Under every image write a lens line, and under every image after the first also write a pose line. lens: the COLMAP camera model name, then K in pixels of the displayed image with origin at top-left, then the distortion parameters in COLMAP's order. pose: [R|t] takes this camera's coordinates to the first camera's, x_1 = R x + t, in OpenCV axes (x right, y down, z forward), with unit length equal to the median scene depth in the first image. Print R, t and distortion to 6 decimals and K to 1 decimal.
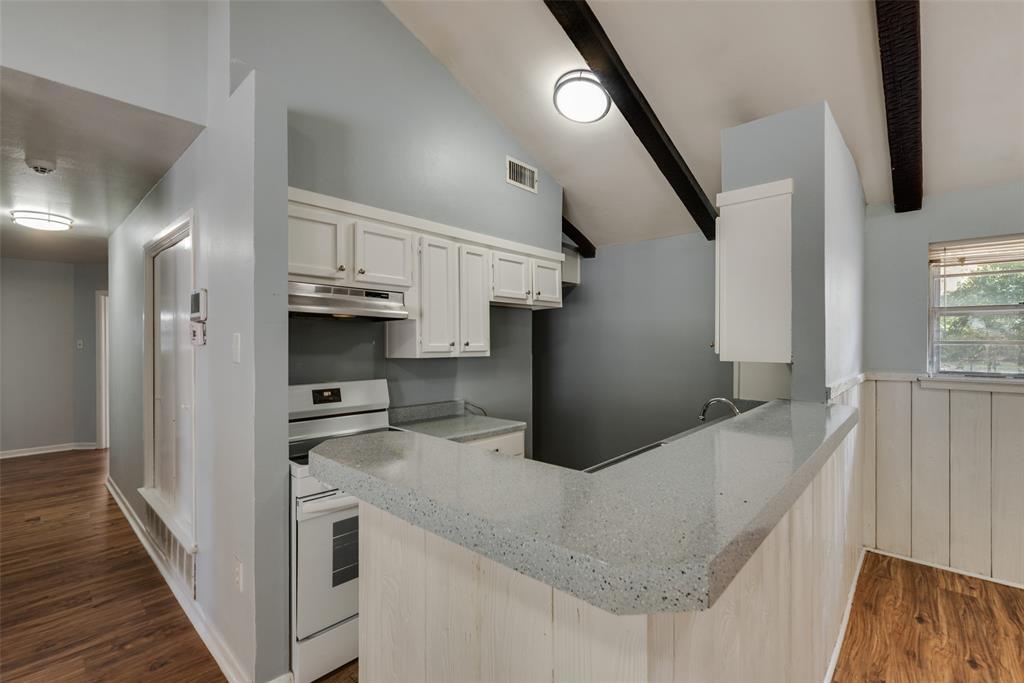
lens RADIAL K [[451.5, 0, 517.9], [0, 451.5, 342.0], [0, 0, 1]] dist [-0.004108, -0.000632]
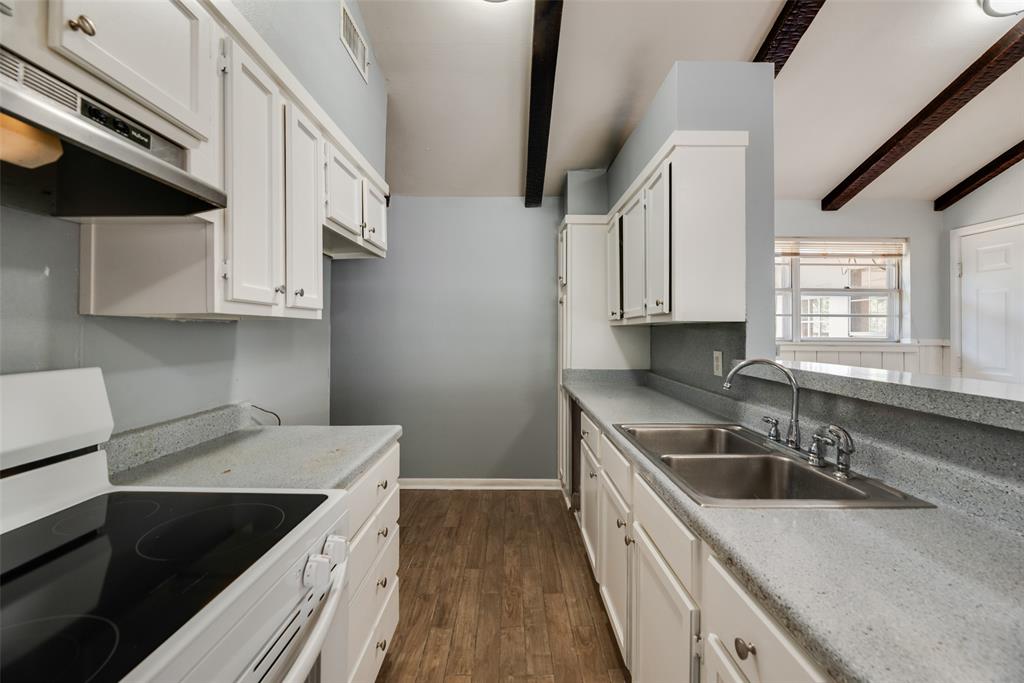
lens RADIAL K [[417.7, 0, 515.9], [0, 417.7, 323.5], [0, 0, 1]] dist [-0.001106, -0.000239]
pose [[0.740067, 0.011137, 0.672441, -0.268867], [-0.004072, 0.999919, -0.012079, 0.047655], [-0.672521, 0.006201, 0.740052, 0.496595]]
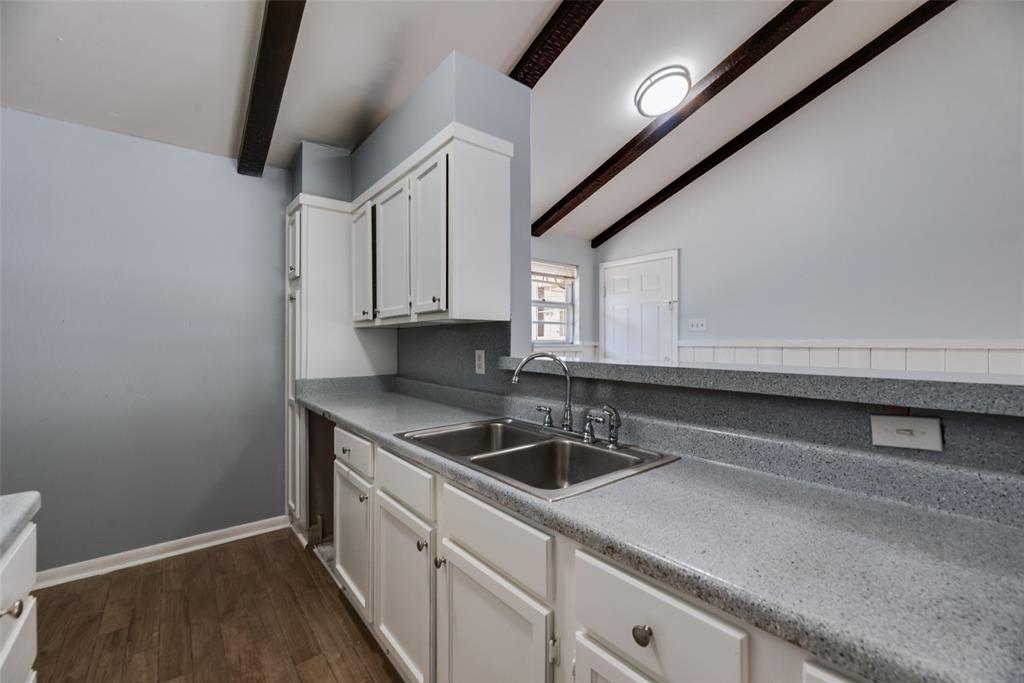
lens RADIAL K [[417.7, 0, 509.5], [0, 417.7, 335.6], [0, 0, 1]] dist [-0.001106, -0.000239]
pose [[0.164794, 0.008271, 0.986293, -0.252797], [-0.000453, 0.999965, -0.008310, 0.065940], [-0.986328, 0.000922, 0.164792, 0.627364]]
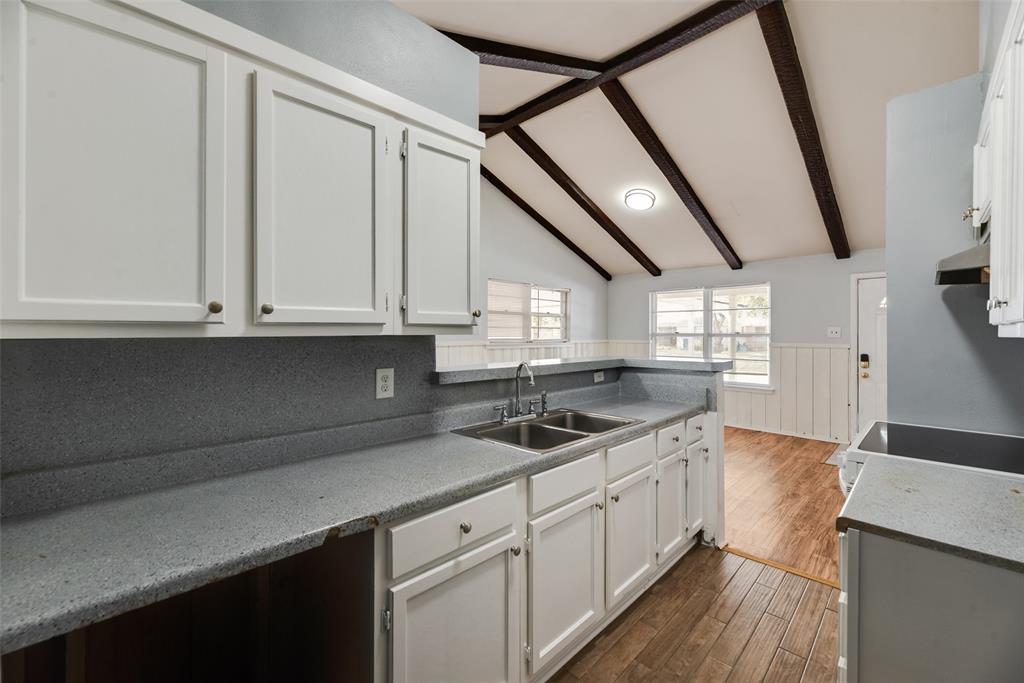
lens RADIAL K [[417.7, 0, 518.6], [0, 417.7, 329.8], [0, 0, 1]] dist [-0.001106, -0.000239]
pose [[-0.998994, -0.003997, 0.044668, 0.277920], [-0.004467, 0.999936, -0.010421, 0.032857], [-0.044624, -0.010610, -0.998948, 1.437807]]
